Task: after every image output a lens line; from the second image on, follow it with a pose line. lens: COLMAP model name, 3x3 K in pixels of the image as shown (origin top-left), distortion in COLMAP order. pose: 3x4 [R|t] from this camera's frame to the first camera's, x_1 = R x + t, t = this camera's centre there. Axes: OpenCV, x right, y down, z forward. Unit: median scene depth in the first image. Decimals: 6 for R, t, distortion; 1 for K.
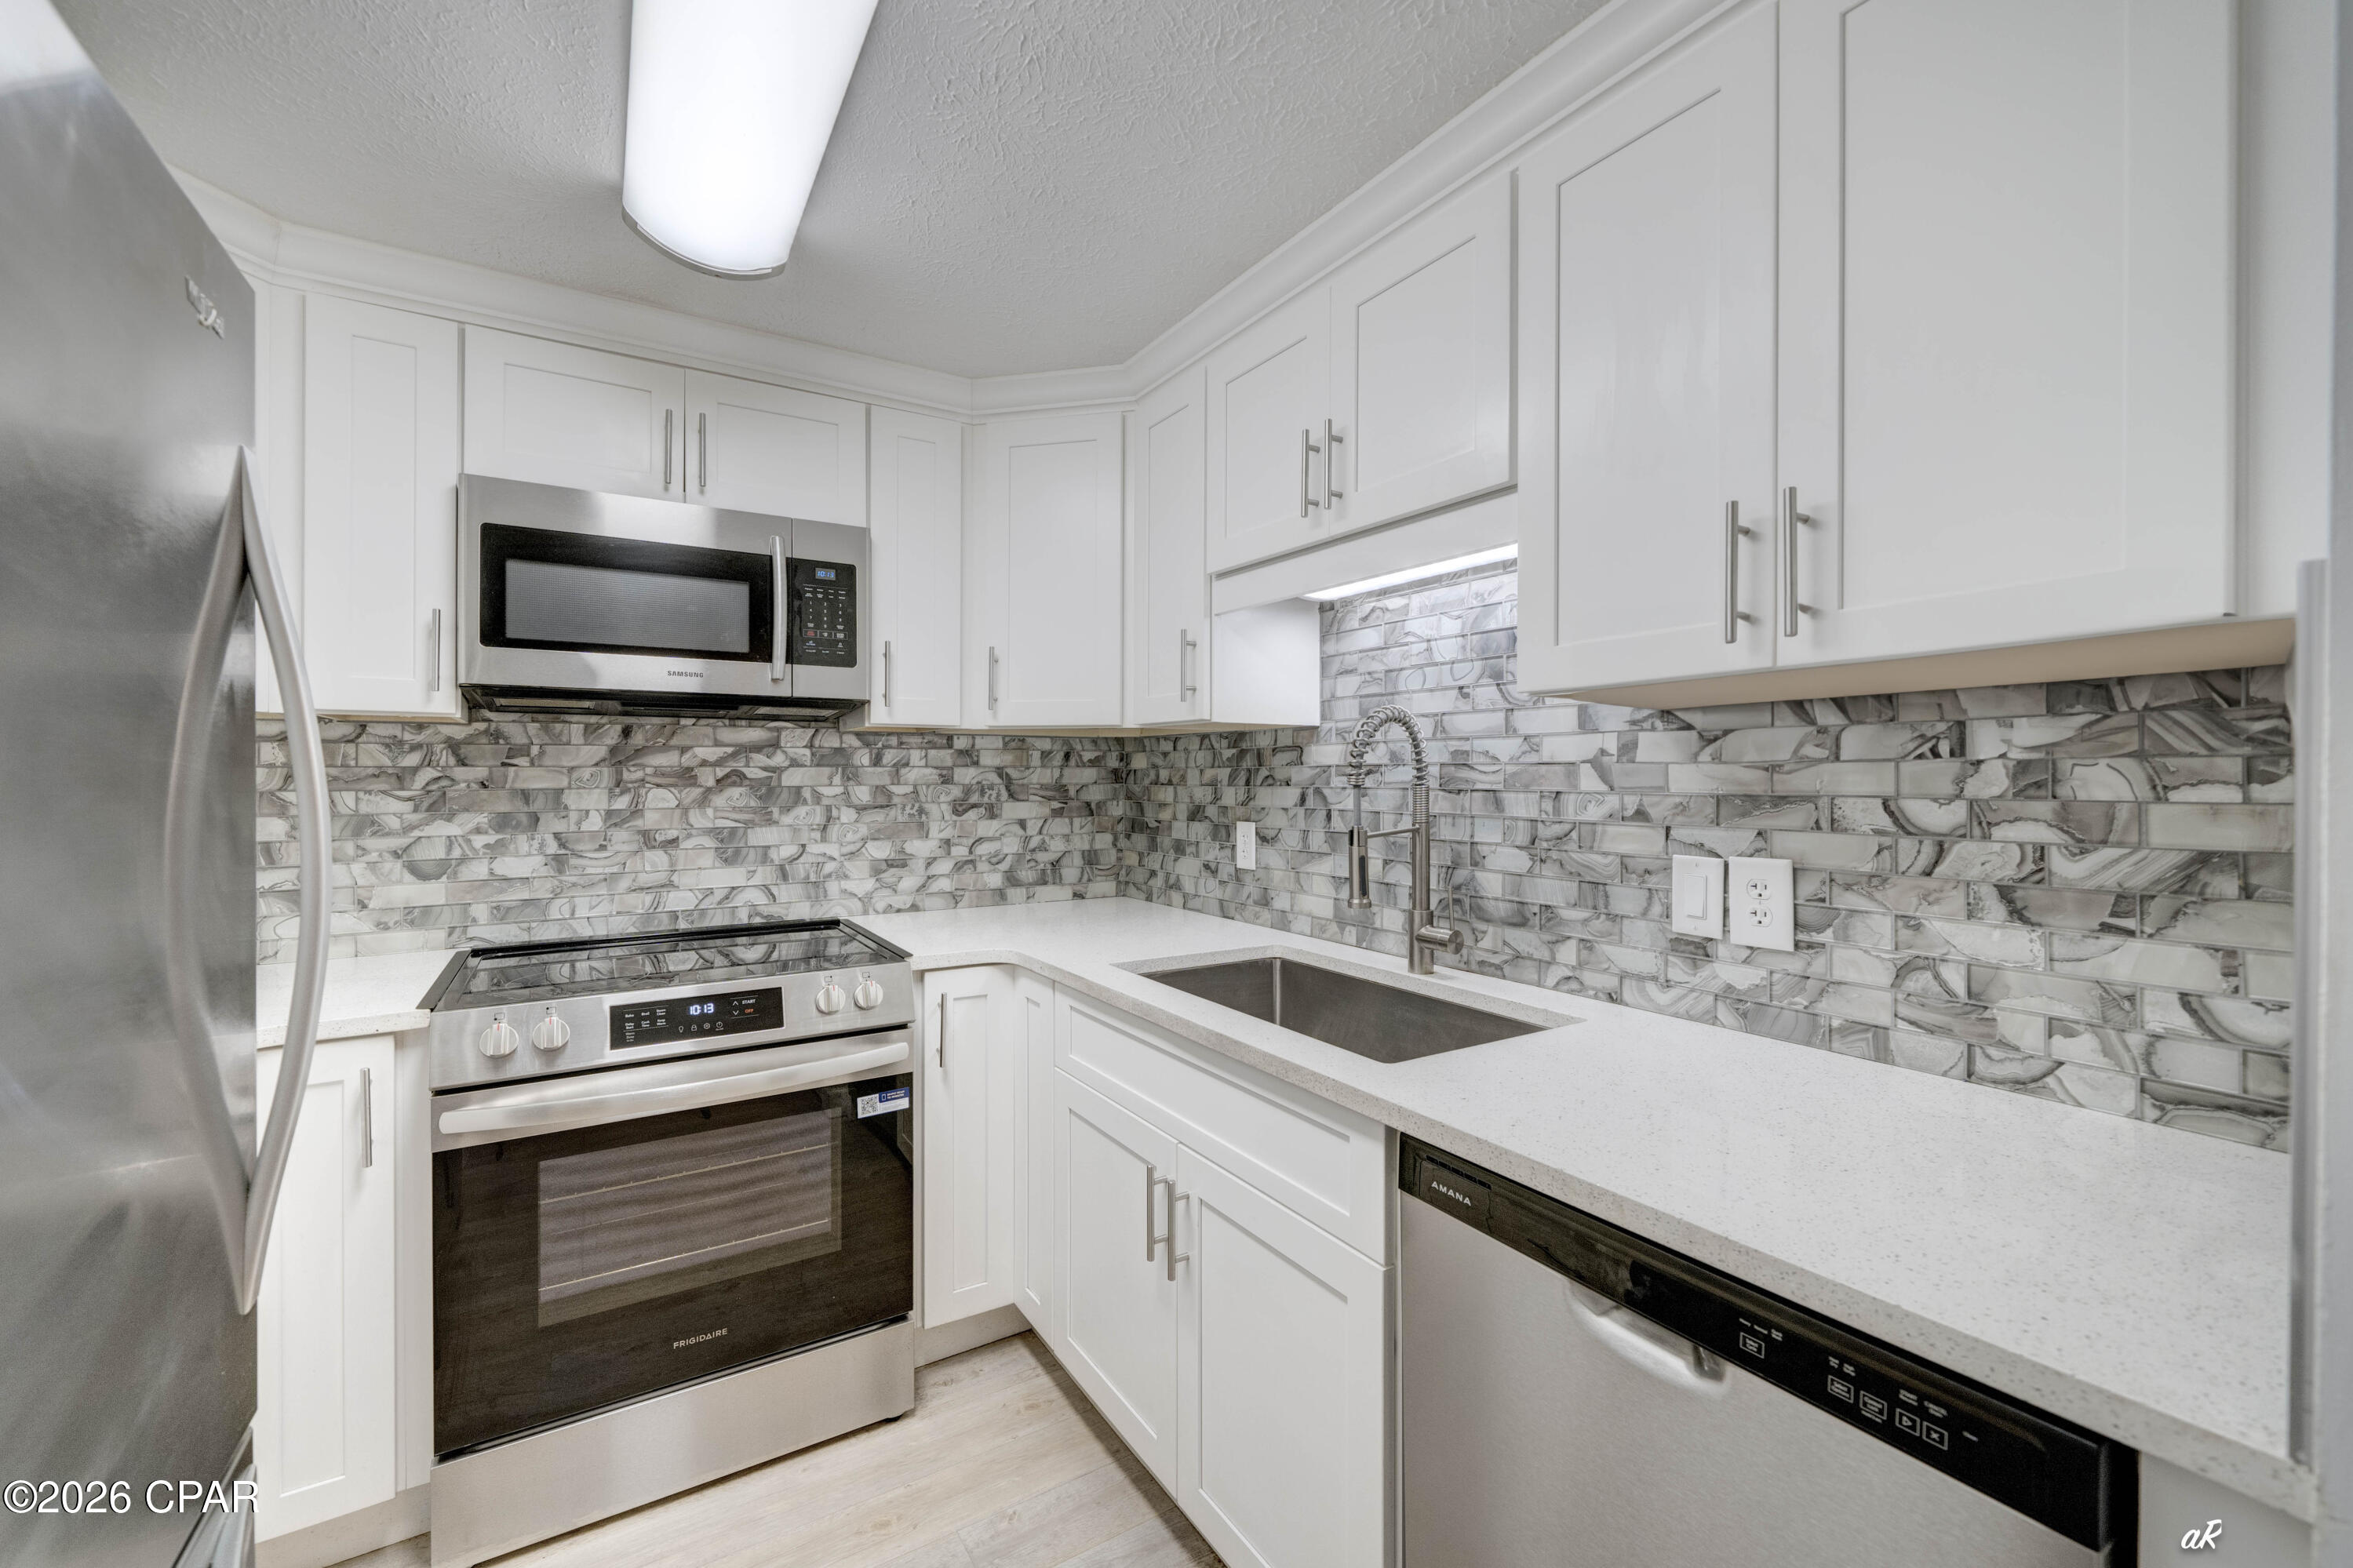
lens RADIAL K [[922.6, 0, 1173.4], [0, 922.6, 772.4], [0, 0, 1]] dist [-0.005743, -0.000009]
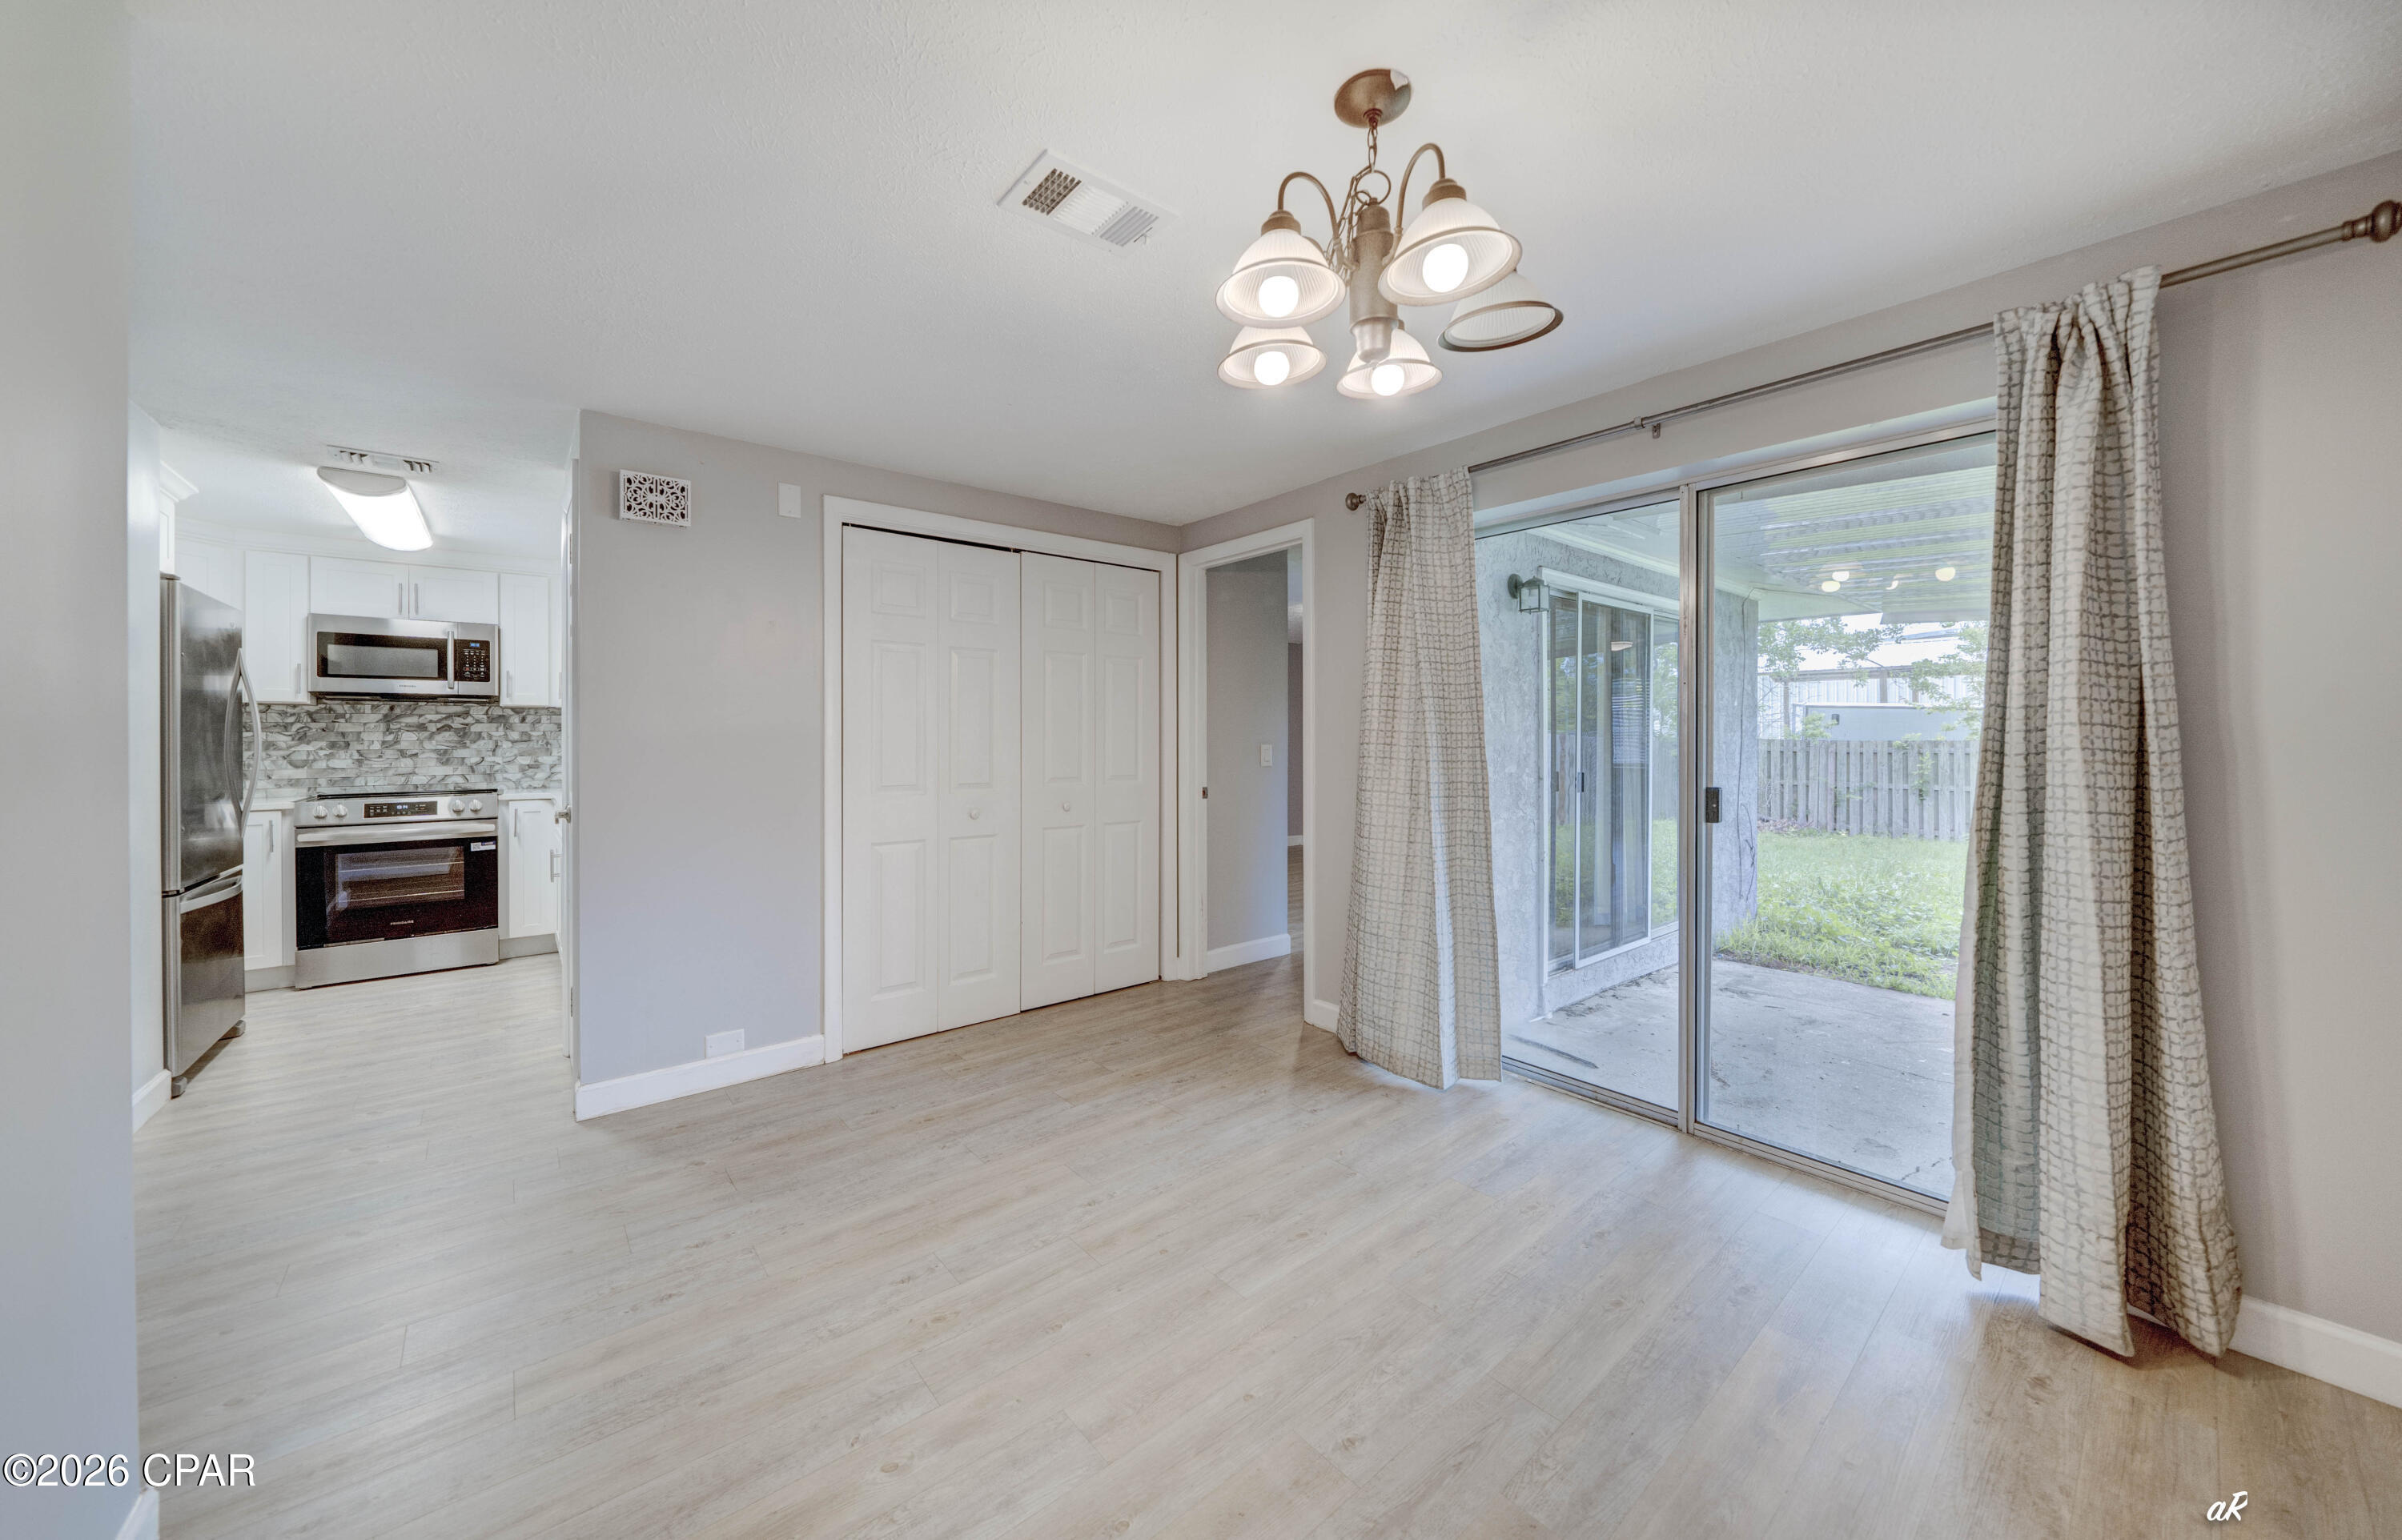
lens RADIAL K [[846.6, 0, 1164.8], [0, 846.6, 740.4], [0, 0, 1]] dist [0.002659, 0.000044]
pose [[0.995966, -0.005862, 0.089541, 1.284719], [0.005885, 0.999983, 0.000013, 0.054937], [-0.089540, 0.000514, 0.995983, -1.460255]]
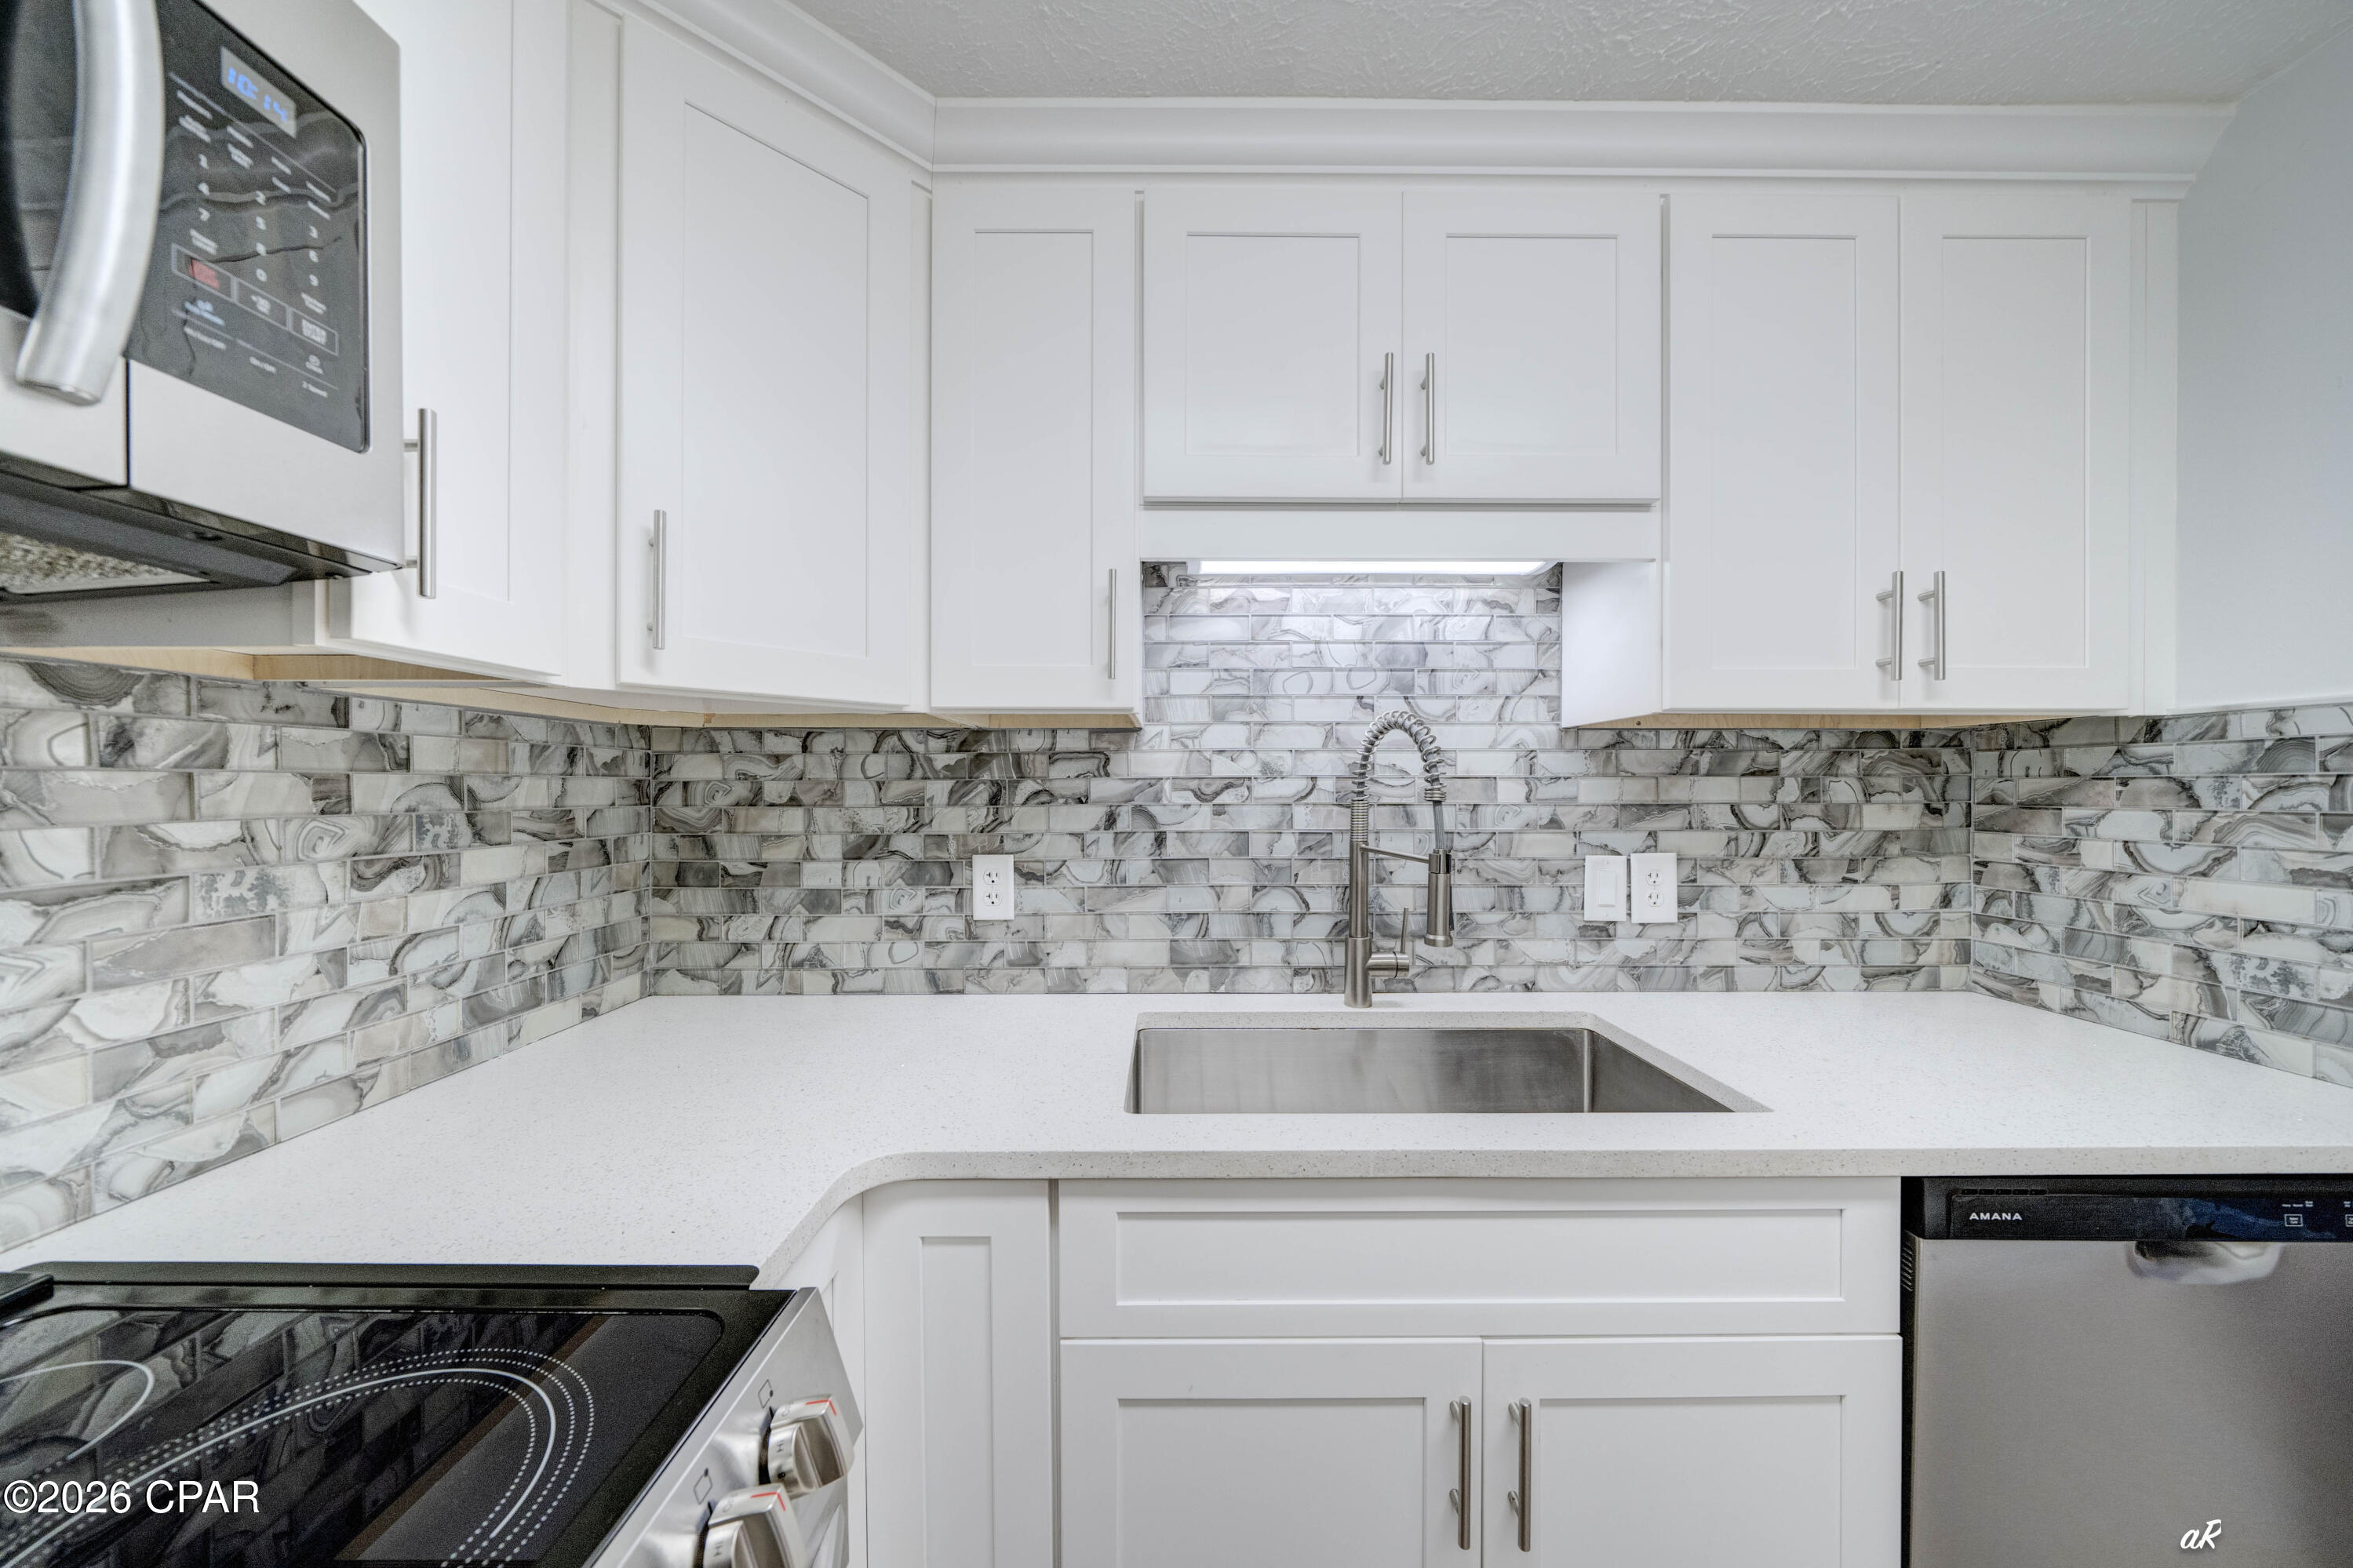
lens RADIAL K [[804.5, 0, 1160.1], [0, 804.5, 791.4], [0, 0, 1]] dist [-0.004276, 0.000043]
pose [[0.541633, -0.005531, 0.840597, -0.442818], [0.000221, 0.999979, 0.006438, 0.000044], [-0.840615, -0.003302, 0.541623, 0.640551]]
